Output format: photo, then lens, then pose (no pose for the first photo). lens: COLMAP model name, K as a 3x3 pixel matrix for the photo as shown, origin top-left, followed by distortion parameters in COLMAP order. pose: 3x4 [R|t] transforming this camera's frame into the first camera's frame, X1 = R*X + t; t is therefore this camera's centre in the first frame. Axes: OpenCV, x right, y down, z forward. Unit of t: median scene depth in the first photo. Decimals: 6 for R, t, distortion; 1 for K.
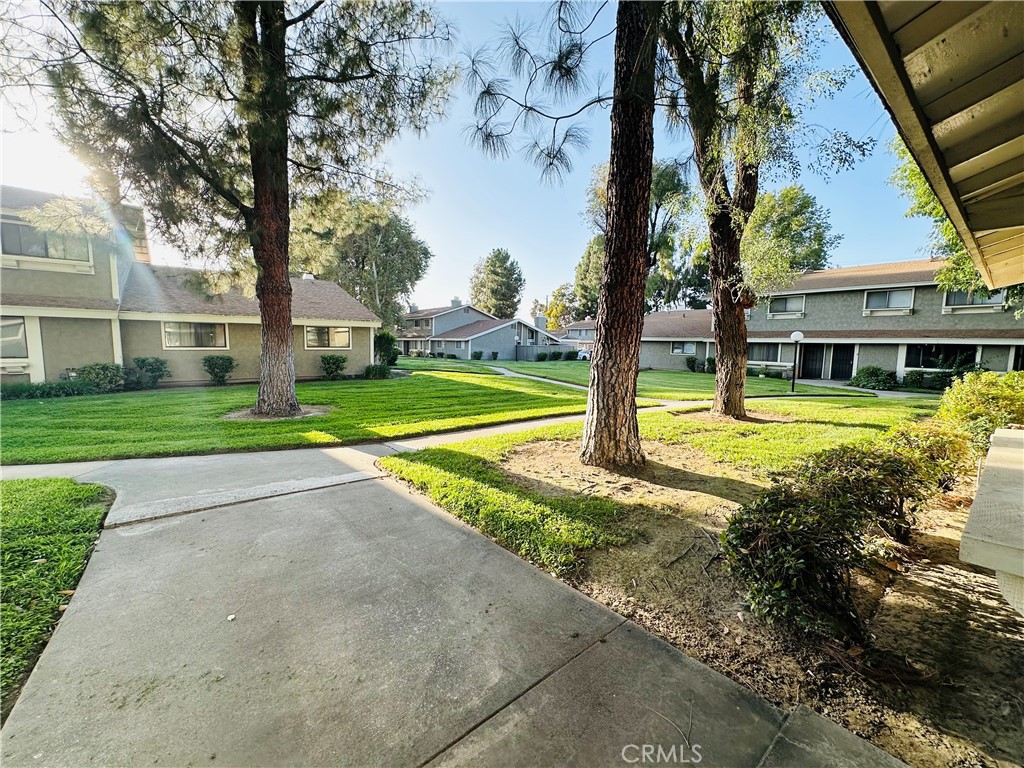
lens RADIAL K [[410.9, 0, 512.1], [0, 410.9, 382.1], [0, 0, 1]] dist [-0.003414, 0.000989]
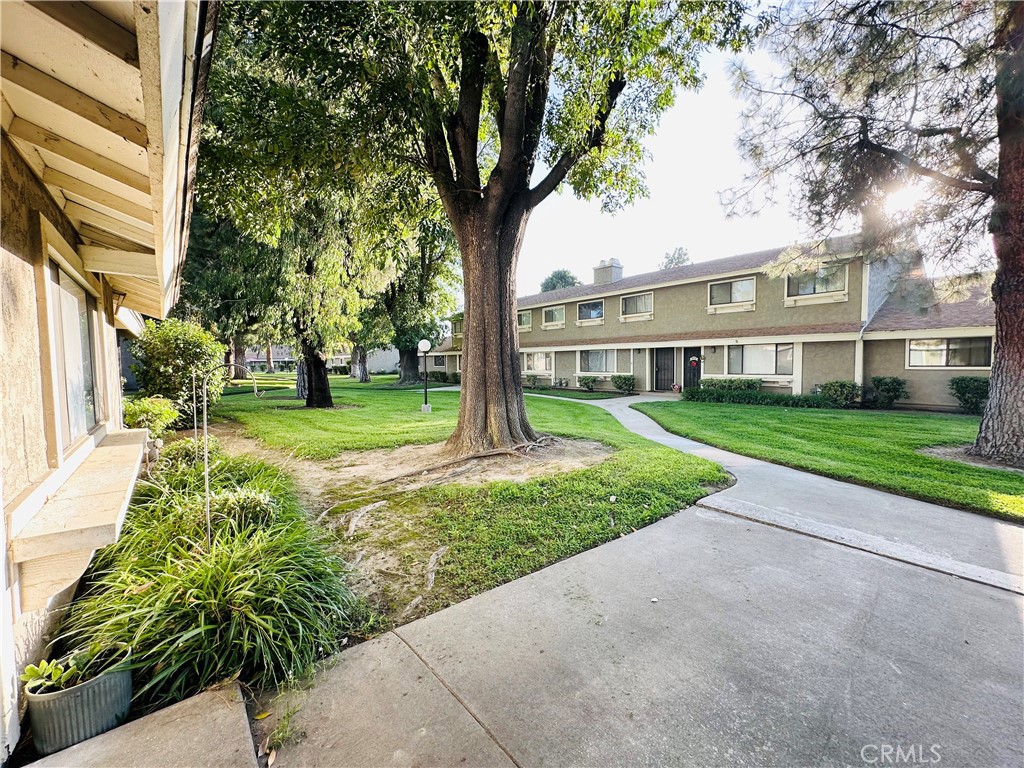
lens RADIAL K [[410.9, 0, 512.4], [0, 410.9, 384.7], [0, 0, 1]] dist [-0.003414, 0.000989]
pose [[0.021486, 0.044183, -0.998792, 0.189920], [-0.083295, 0.995629, 0.042252, -0.022773], [0.996293, 0.082287, 0.025072, 0.217793]]
